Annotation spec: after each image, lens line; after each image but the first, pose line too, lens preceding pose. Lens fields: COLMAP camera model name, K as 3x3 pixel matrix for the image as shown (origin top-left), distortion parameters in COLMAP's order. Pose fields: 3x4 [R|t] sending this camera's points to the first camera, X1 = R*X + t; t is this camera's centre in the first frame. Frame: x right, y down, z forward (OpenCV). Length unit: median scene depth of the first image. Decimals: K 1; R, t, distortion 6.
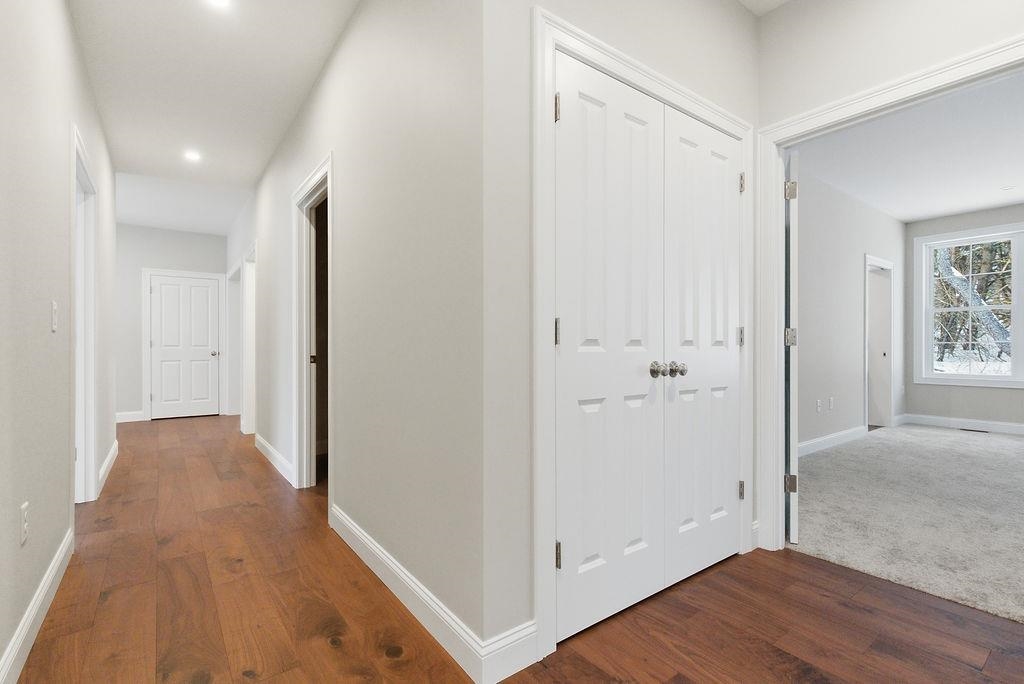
lens RADIAL K [[459.4, 0, 509.9], [0, 459.4, 346.6], [0, 0, 1]] dist [-0.000766, -0.002152]
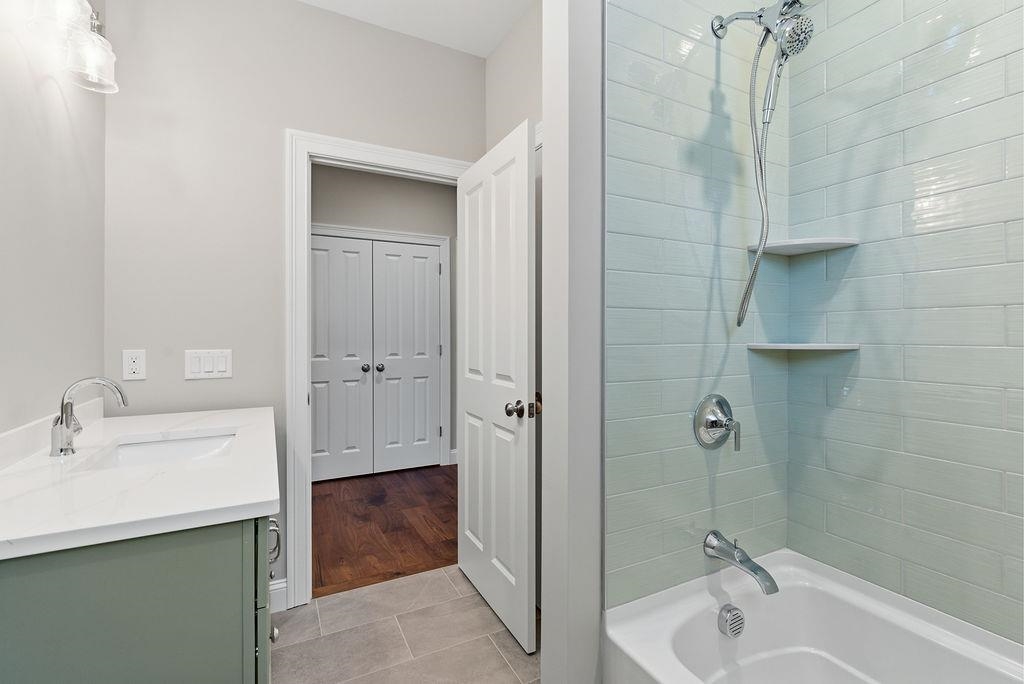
lens RADIAL K [[459.4, 0, 512.9], [0, 459.4, 337.5], [0, 0, 1]] dist [-0.000766, -0.002152]
pose [[0.986989, -0.003790, -0.160742, 1.342376], [0.003265, 0.999988, -0.003528, -0.081284], [0.160753, 0.002957, 0.986990, -0.986595]]
